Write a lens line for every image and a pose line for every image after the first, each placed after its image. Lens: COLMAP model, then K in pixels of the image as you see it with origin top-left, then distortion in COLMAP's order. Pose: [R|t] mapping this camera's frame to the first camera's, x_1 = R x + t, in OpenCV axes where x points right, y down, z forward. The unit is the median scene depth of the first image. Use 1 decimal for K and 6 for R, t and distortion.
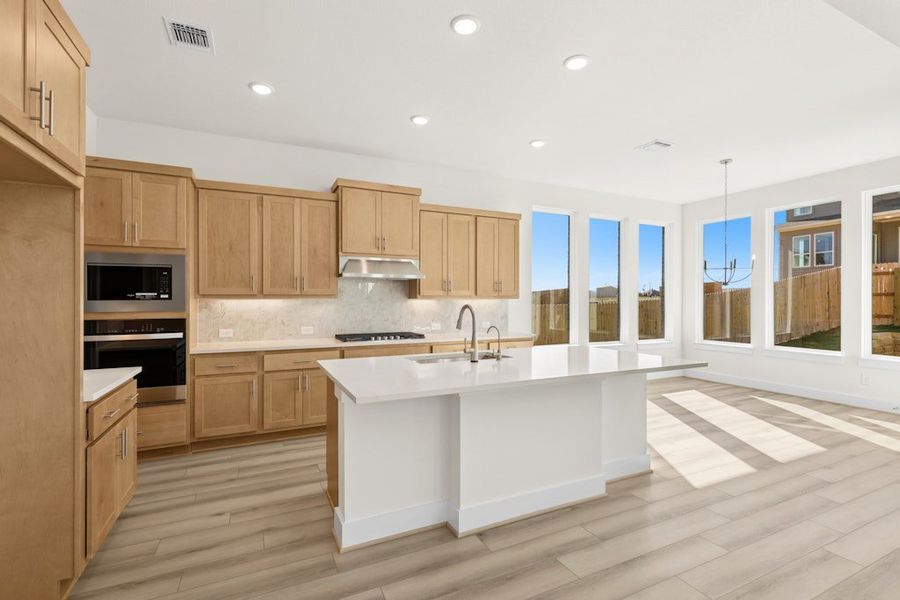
lens RADIAL K [[410.8, 0, 446.4], [0, 410.8, 304.1], [0, 0, 1]] dist [-0.001195, 0.000486]
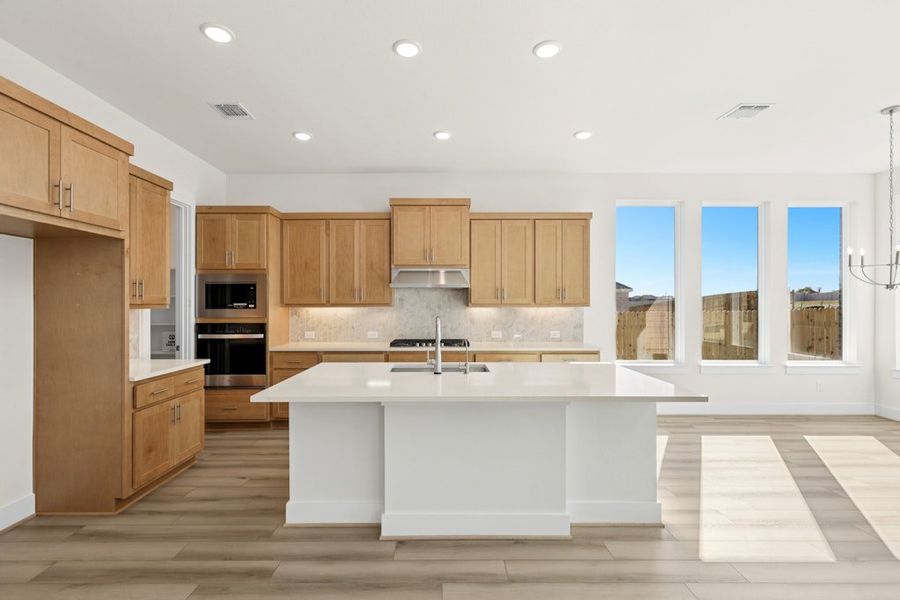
lens RADIAL K [[410.8, 0, 442.1], [0, 410.8, 304.1], [0, 0, 1]] dist [-0.001195, 0.000486]
pose [[0.903577, 0.001337, -0.428424, 0.352444], [-0.003370, 0.999986, -0.003987, -0.018249], [0.428413, 0.005046, 0.903569, 0.064297]]
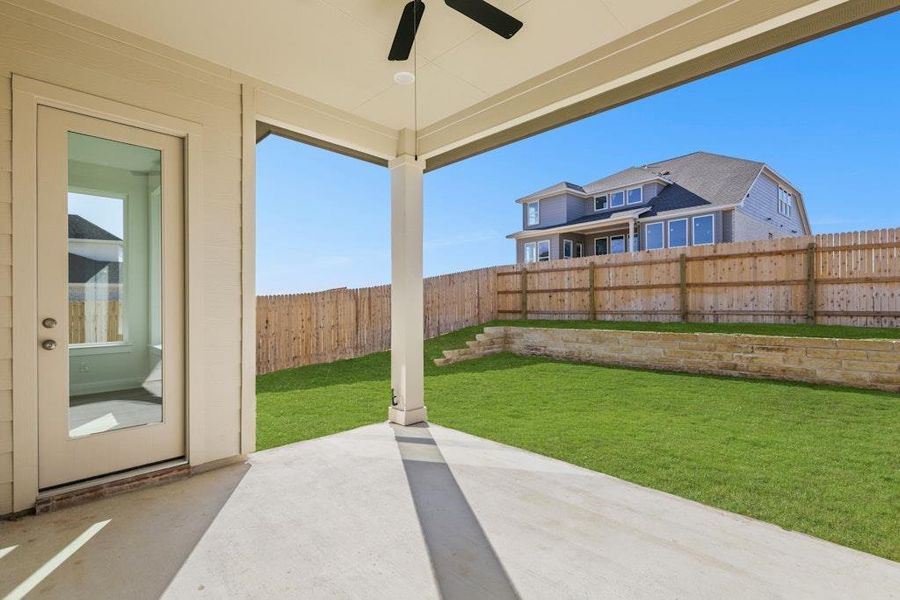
lens RADIAL K [[410.8, 0, 450.6], [0, 410.8, 298.6], [0, 0, 1]] dist [-0.001195, 0.000486]
pose [[0.940162, 0.001023, 0.340726, 1.462935], [0.006180, 0.999780, -0.020054, 0.041613], [-0.340671, 0.020960, 0.939949, 0.090958]]
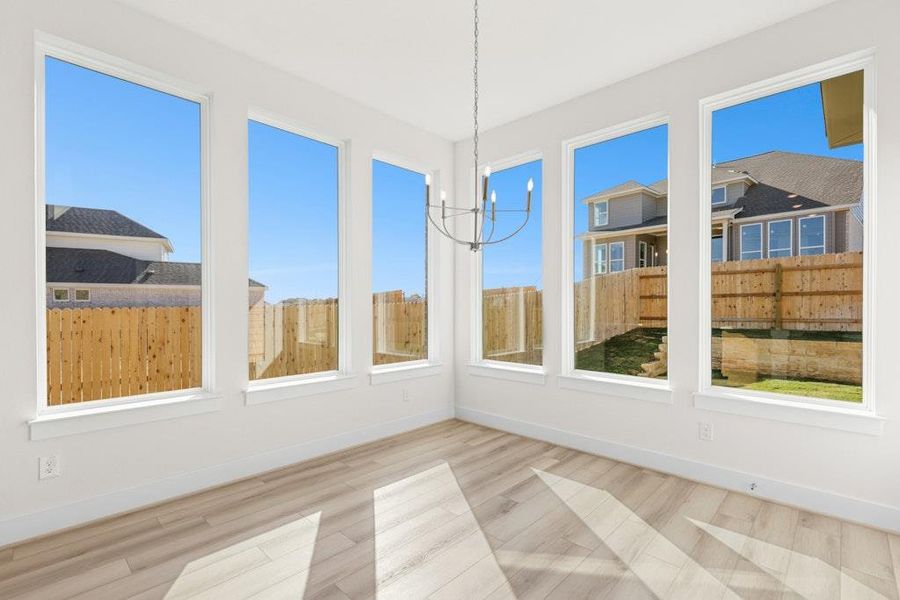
lens RADIAL K [[410.8, 0, 450.8], [0, 410.8, 306.6], [0, 0, 1]] dist [-0.001195, 0.000486]
pose [[0.932931, 0.001558, 0.360053, 0.602417], [0.001058, 0.999974, -0.007068, 0.018814], [-0.360055, 0.006975, 0.932905, 0.733879]]
